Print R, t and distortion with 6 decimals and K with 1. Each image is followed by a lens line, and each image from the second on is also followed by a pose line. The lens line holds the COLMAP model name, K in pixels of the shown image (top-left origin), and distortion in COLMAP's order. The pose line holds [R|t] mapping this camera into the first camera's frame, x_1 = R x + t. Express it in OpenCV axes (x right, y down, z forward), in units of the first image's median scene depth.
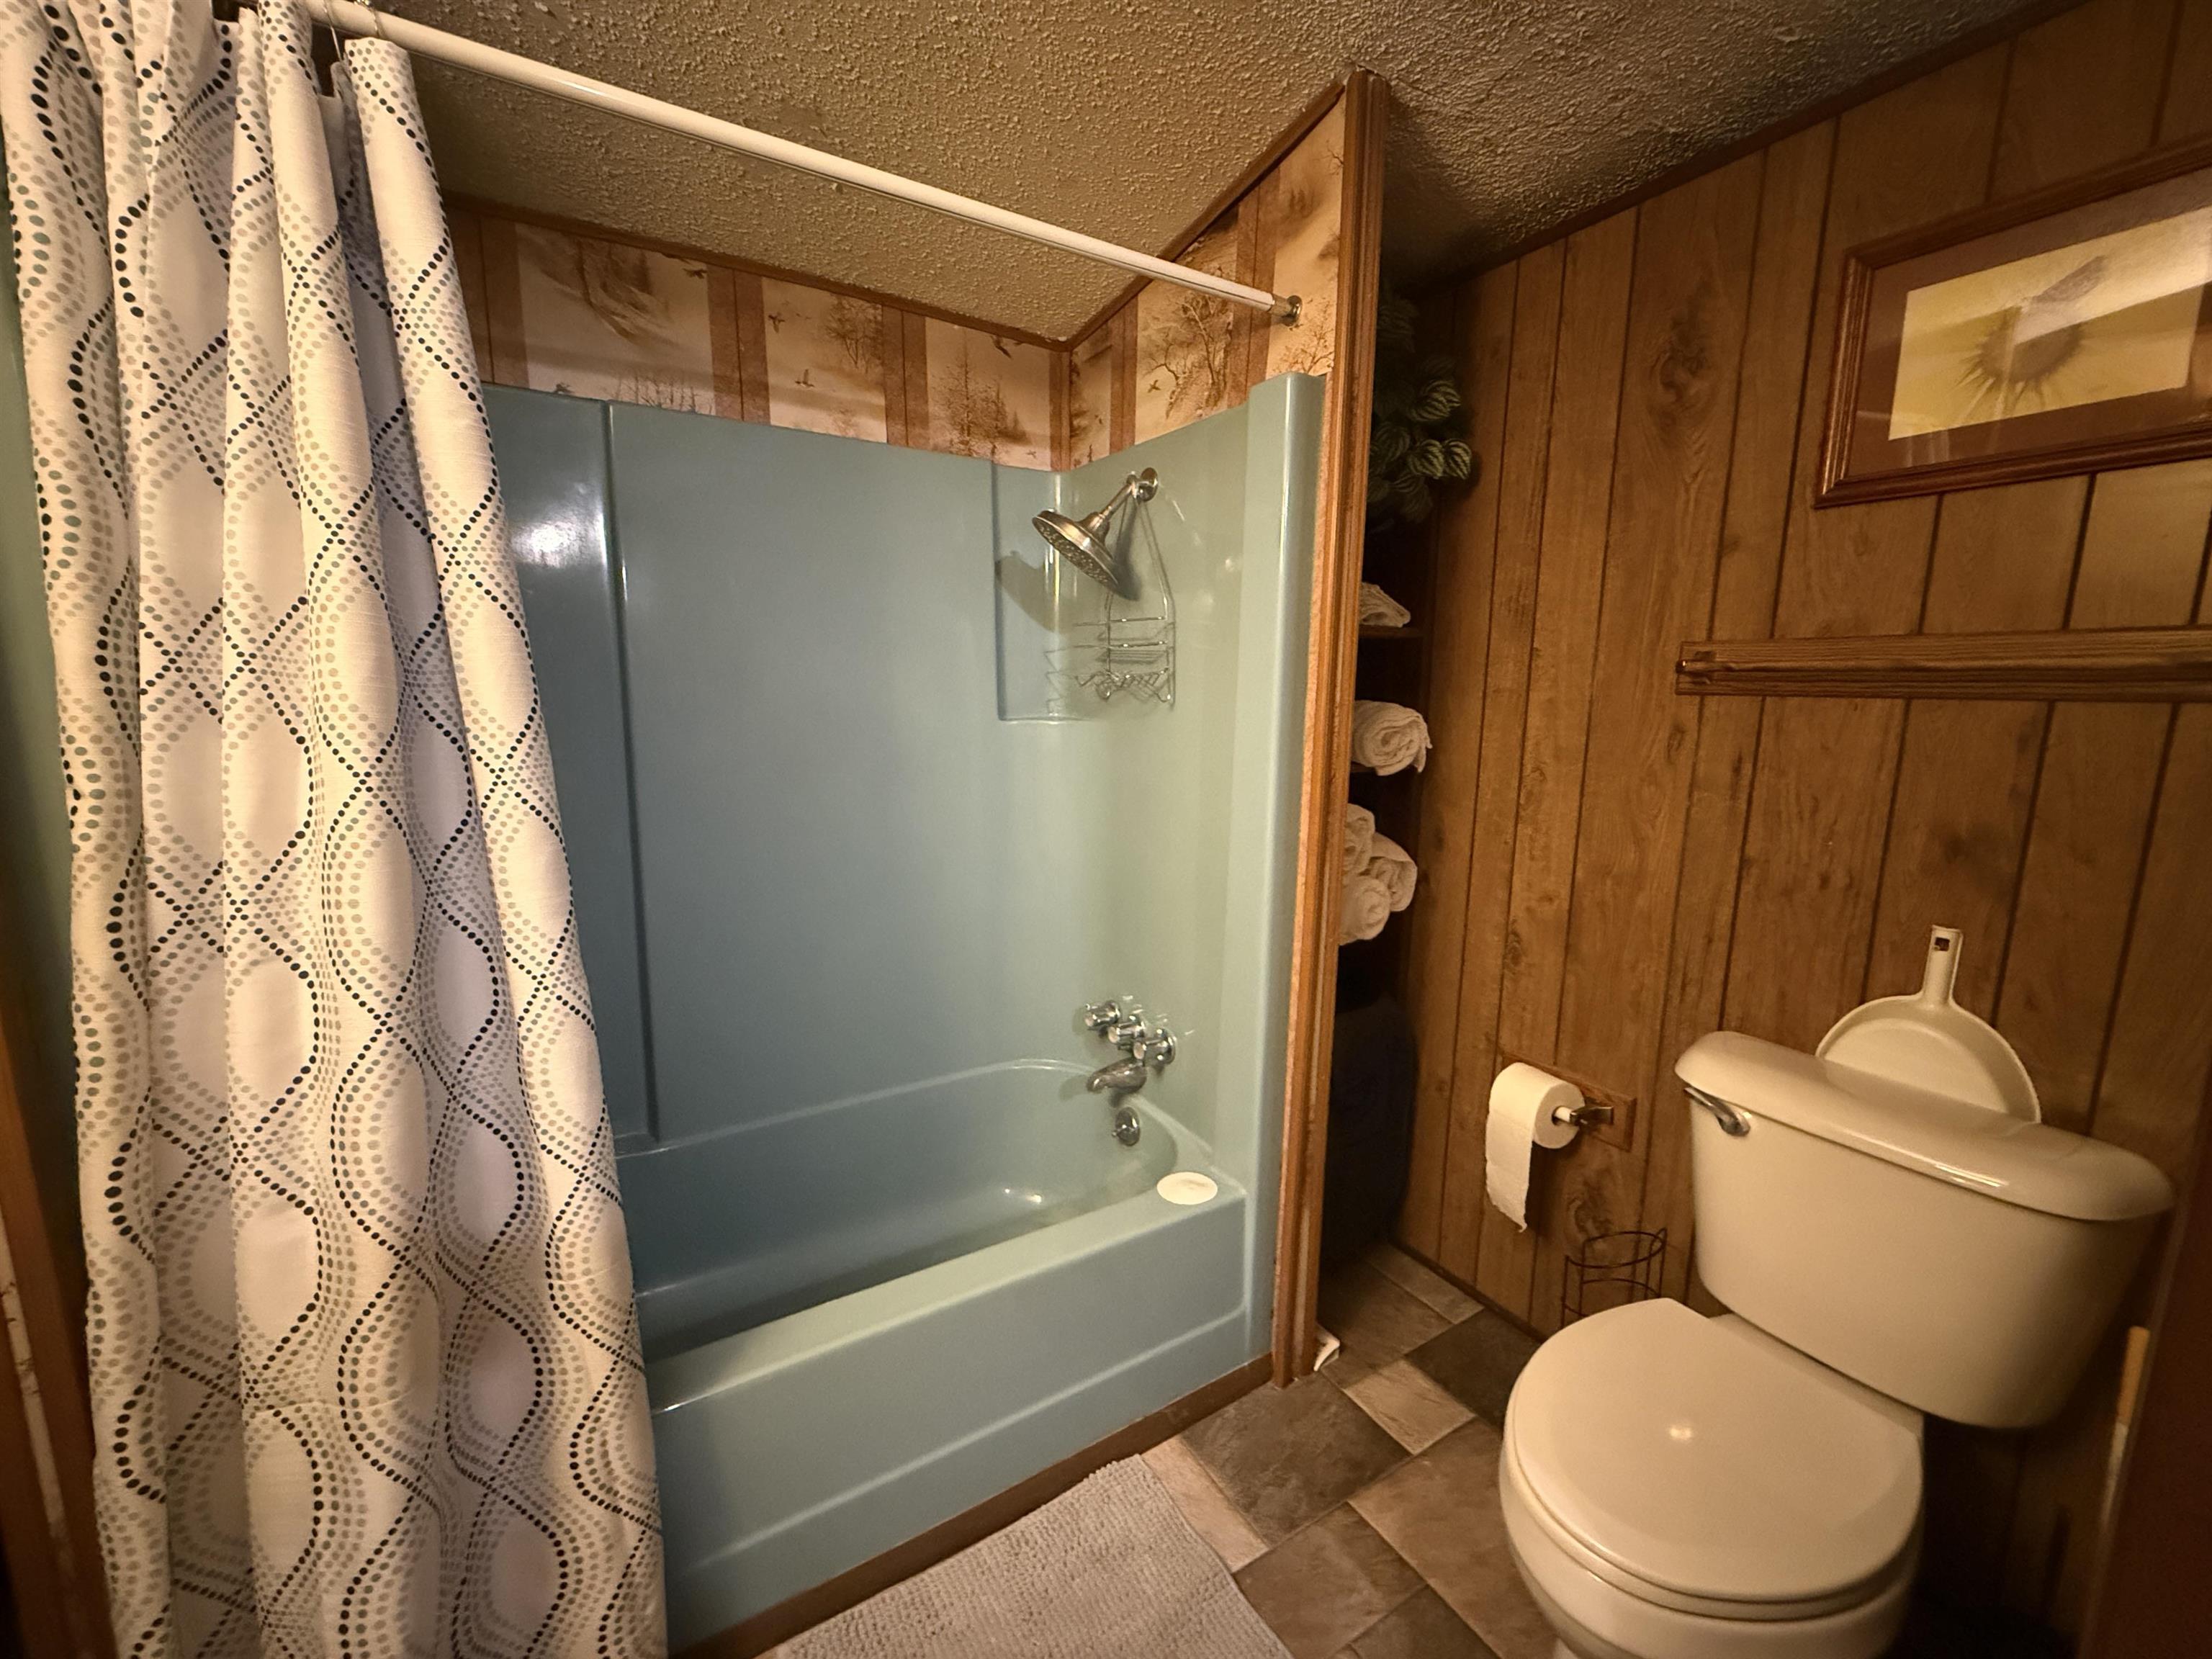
lens RADIAL K [[880.6, 0, 1098.3], [0, 880.6, 827.6], [0, 0, 1]] dist [0.000954, -0.000600]
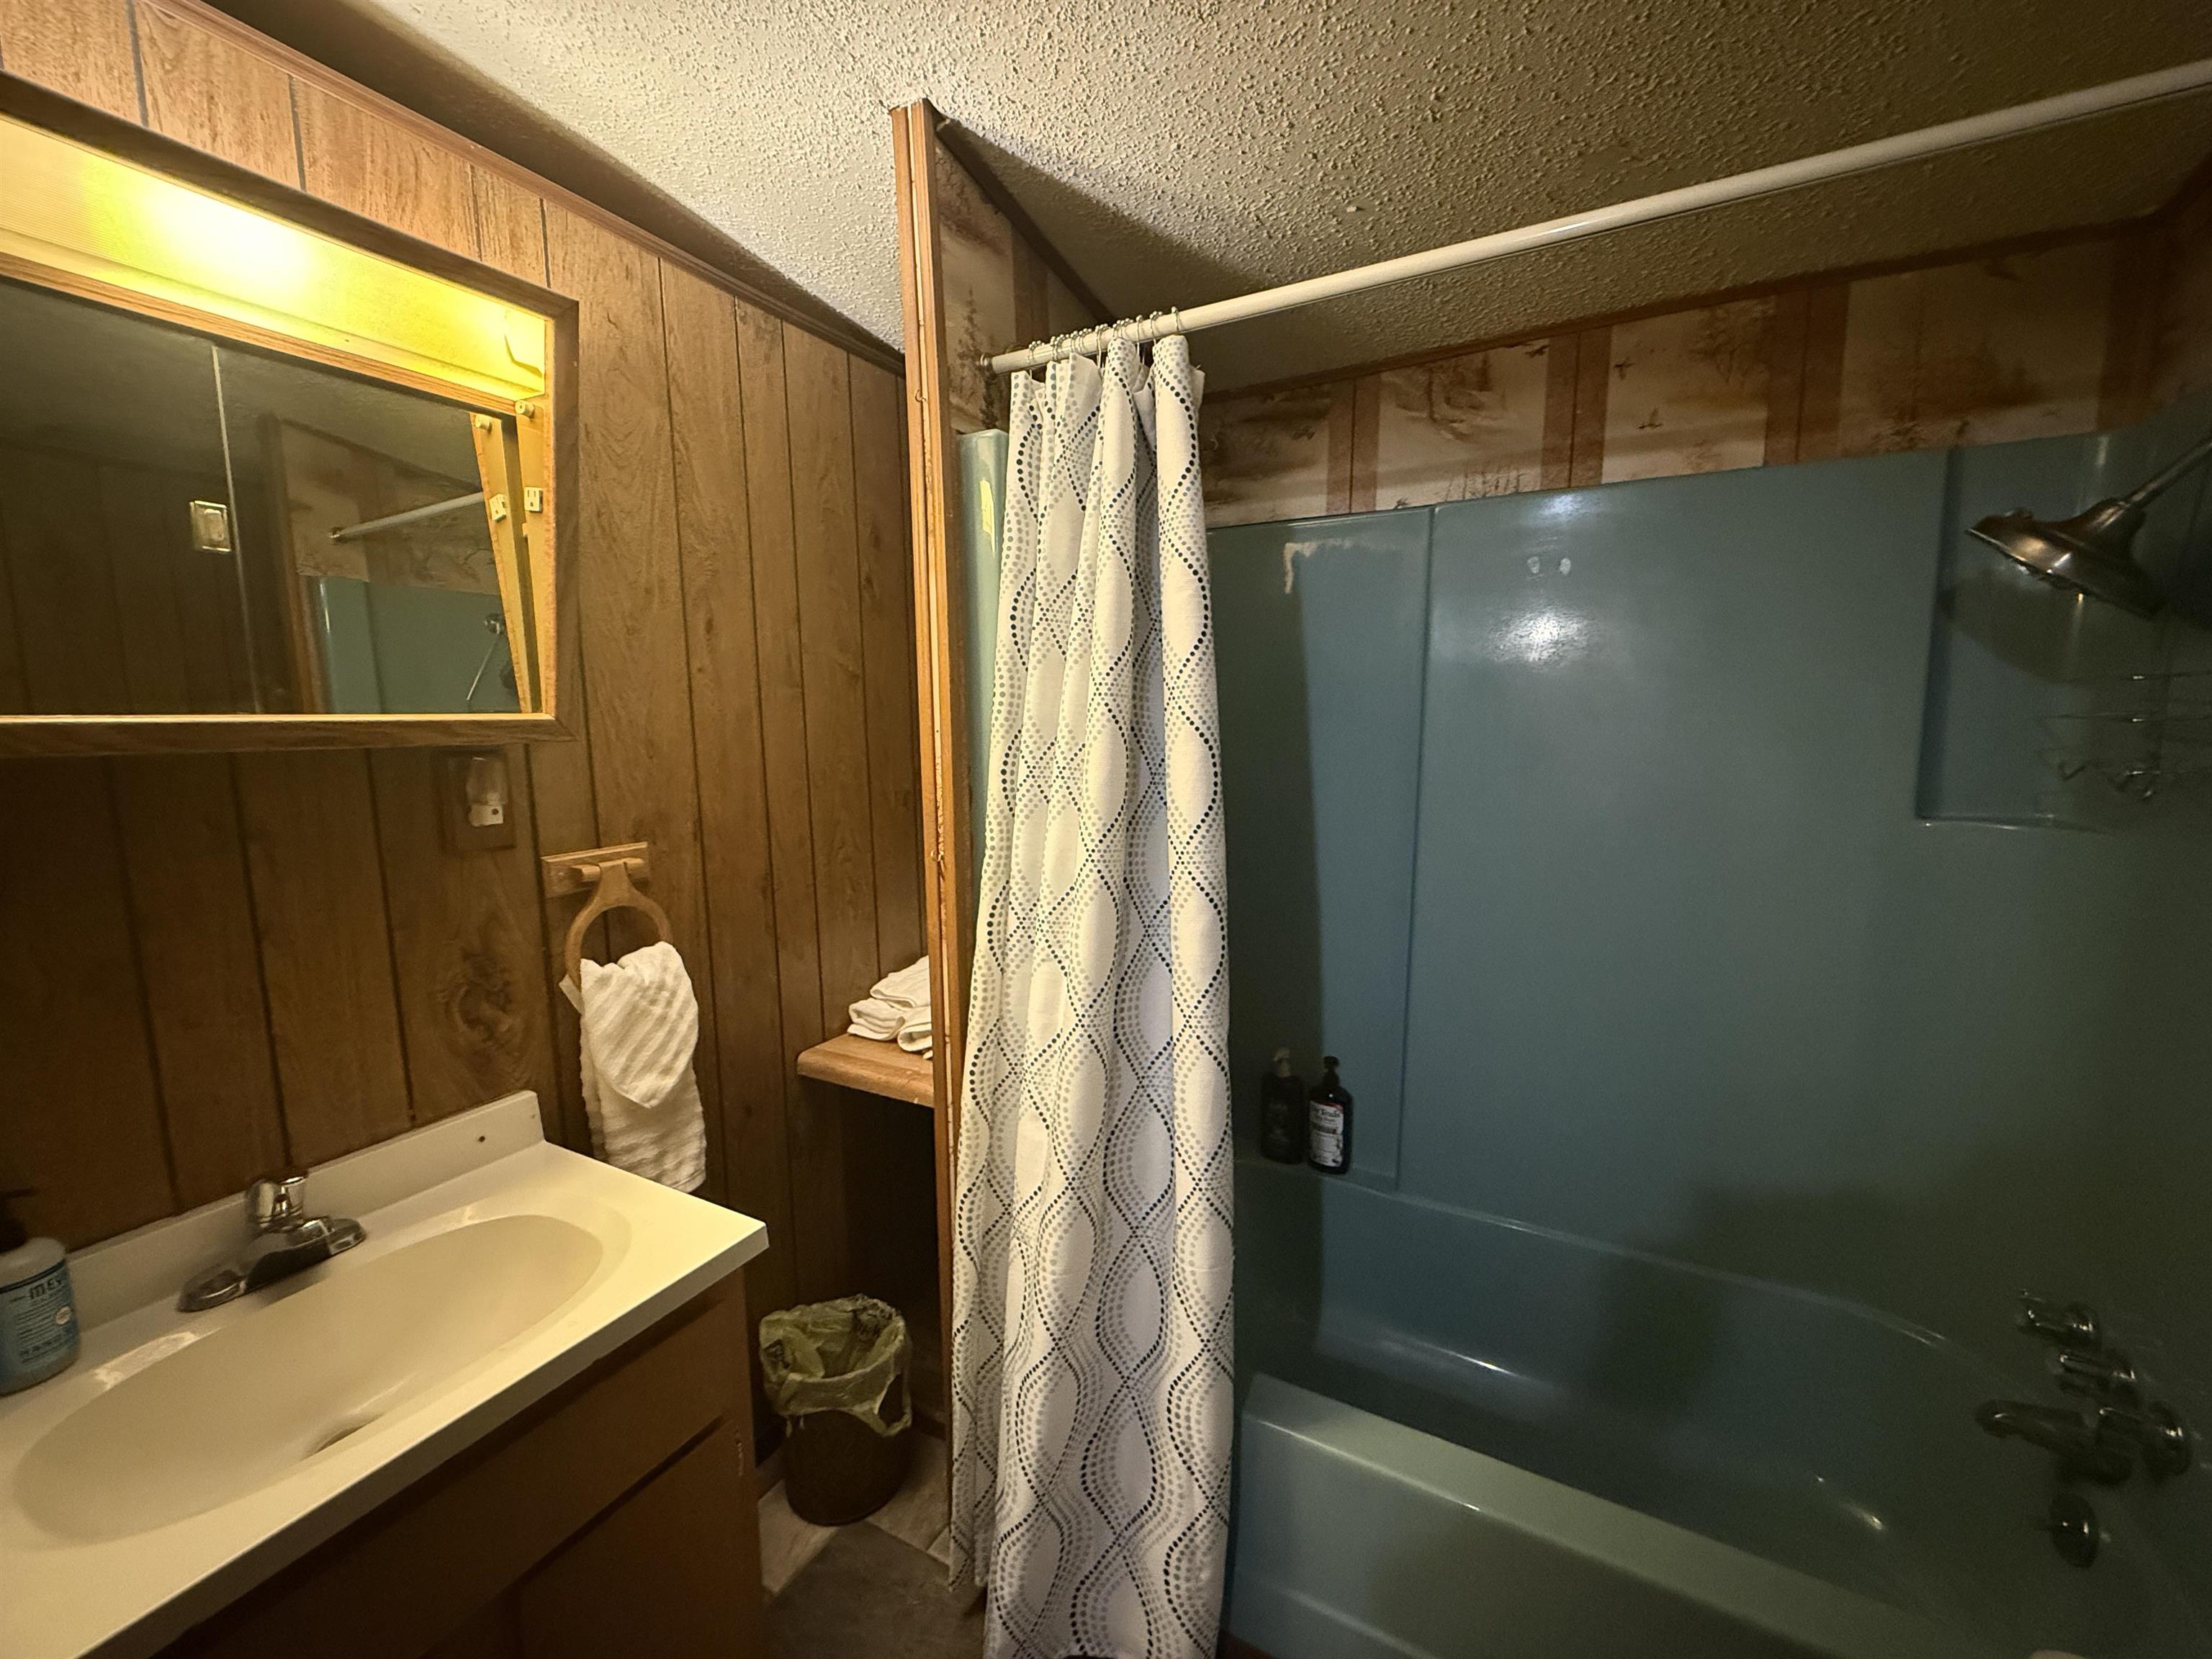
lens RADIAL K [[880.6, 0, 1105.4], [0, 880.6, 828.6], [0, 0, 1]] dist [0.000954, -0.000600]
pose [[0.495504, 0.097416, -0.863126, 0.207575], [-0.127485, 0.991086, 0.038671, -0.073742], [0.859200, 0.090874, 0.503506, 0.131073]]
